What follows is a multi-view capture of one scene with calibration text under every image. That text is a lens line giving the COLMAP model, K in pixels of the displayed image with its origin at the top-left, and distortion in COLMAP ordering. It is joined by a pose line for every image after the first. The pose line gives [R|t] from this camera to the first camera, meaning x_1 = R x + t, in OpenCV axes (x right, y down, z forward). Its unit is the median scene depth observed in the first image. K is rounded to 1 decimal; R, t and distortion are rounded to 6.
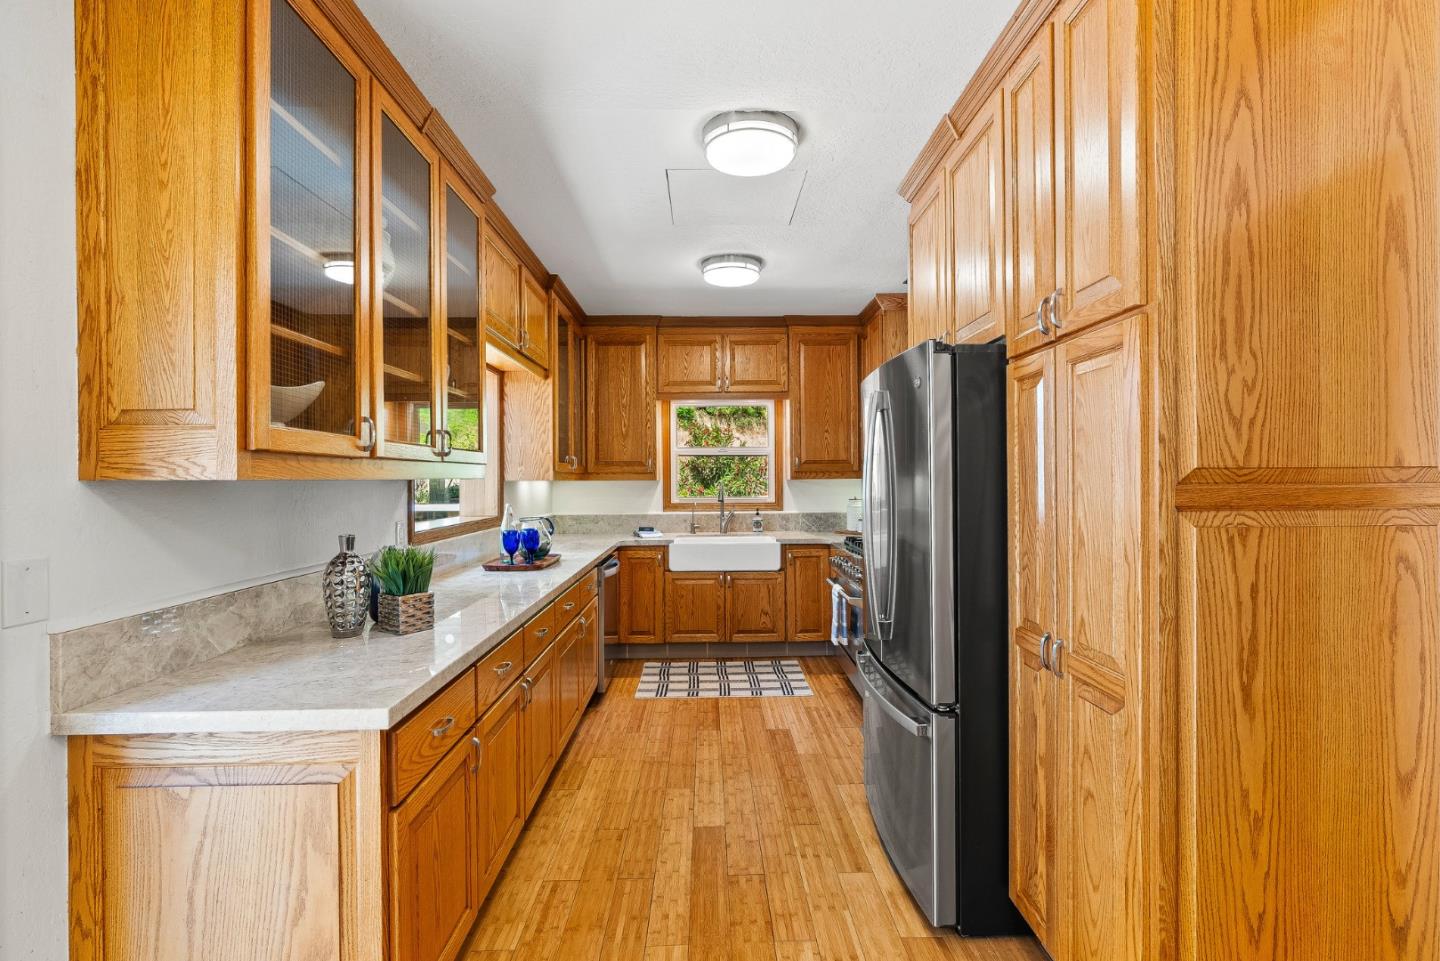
lens RADIAL K [[660.7, 0, 720.3], [0, 660.7, 475.6], [0, 0, 1]] dist [-0.010453, 0.004252]
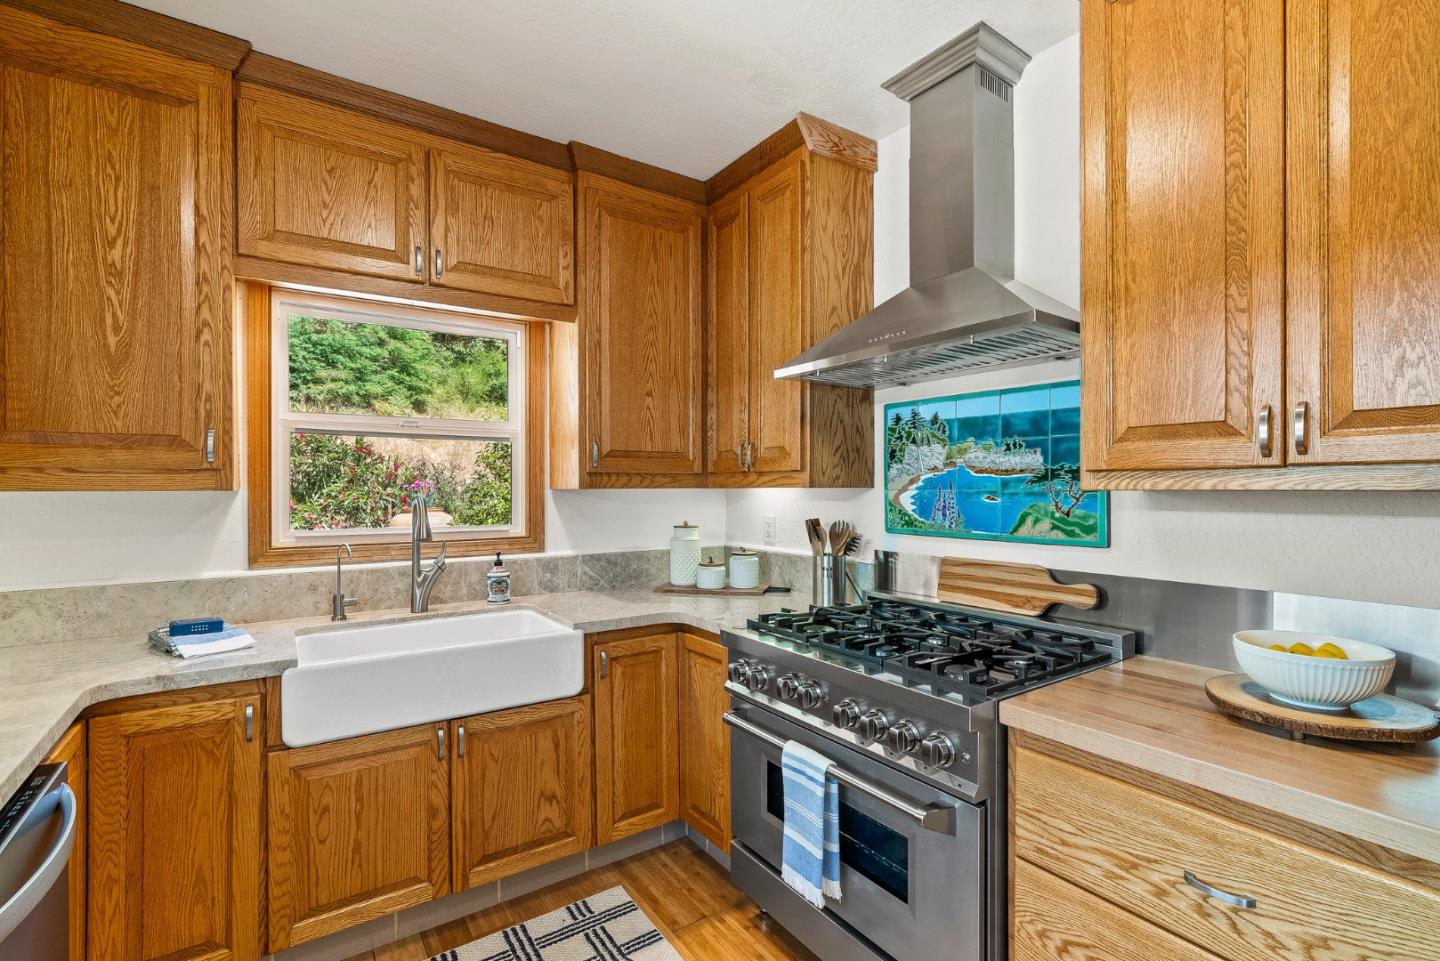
lens RADIAL K [[660.7, 0, 728.9], [0, 660.7, 487.4], [0, 0, 1]] dist [-0.010453, 0.004252]
pose [[0.831591, 0.003971, 0.555374, -0.070048], [-0.005294, 0.999986, 0.000778, 0.003772], [-0.555363, -0.003587, 0.831600, 0.542762]]
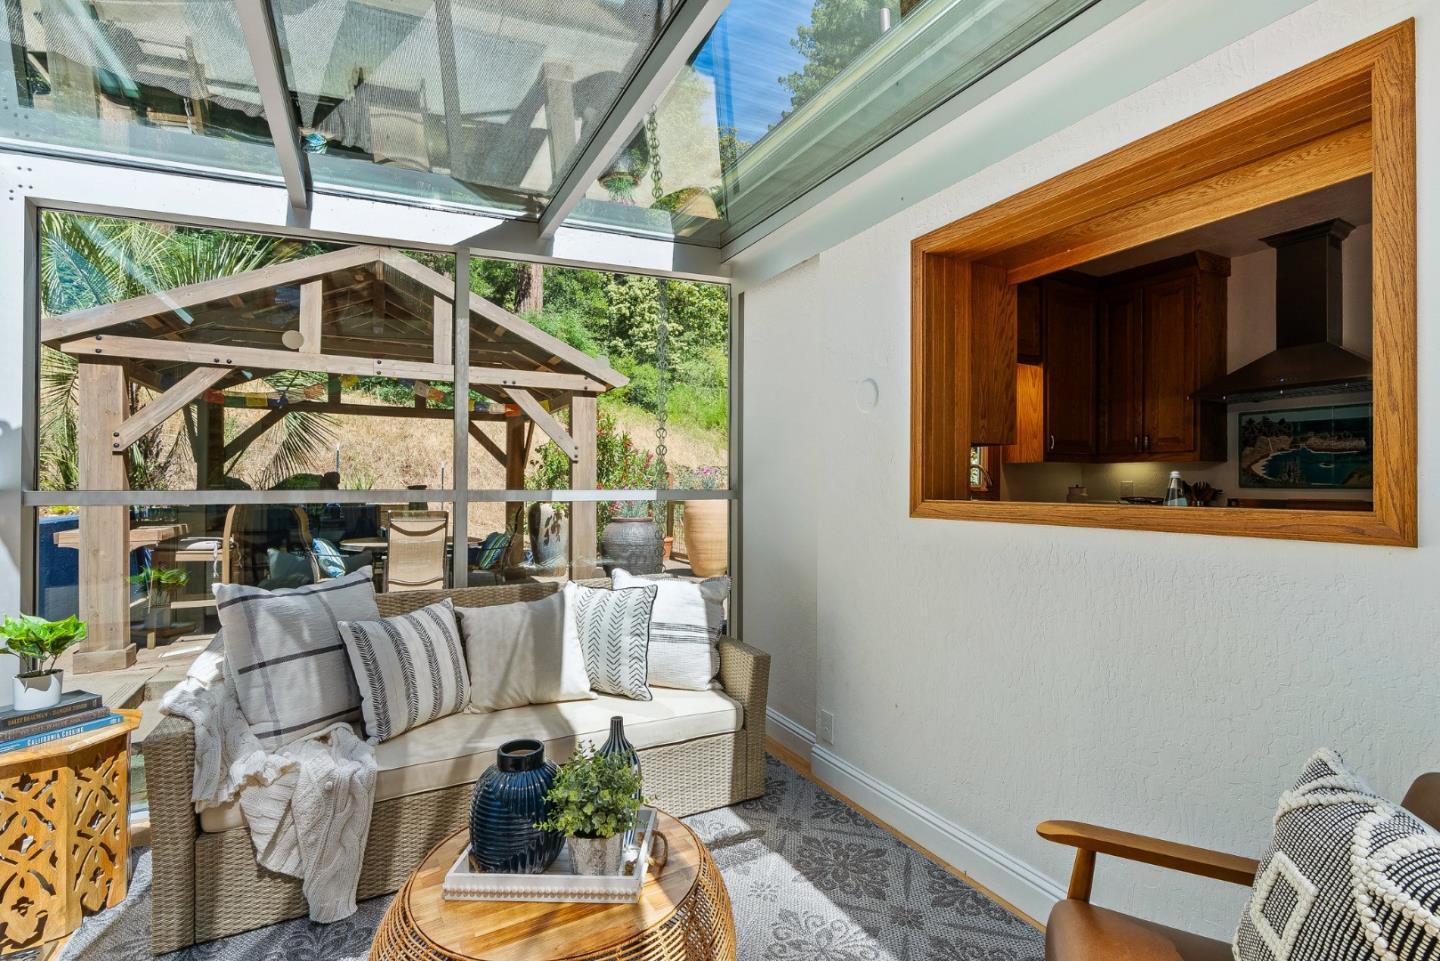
lens RADIAL K [[660.7, 0, 735.2], [0, 660.7, 482.9], [0, 0, 1]] dist [-0.010453, 0.004252]
pose [[0.878427, 0.011991, 0.477726, -0.627628], [-0.011323, 0.999927, -0.004279, 0.039535], [-0.477742, -0.001650, 0.878499, 0.461807]]
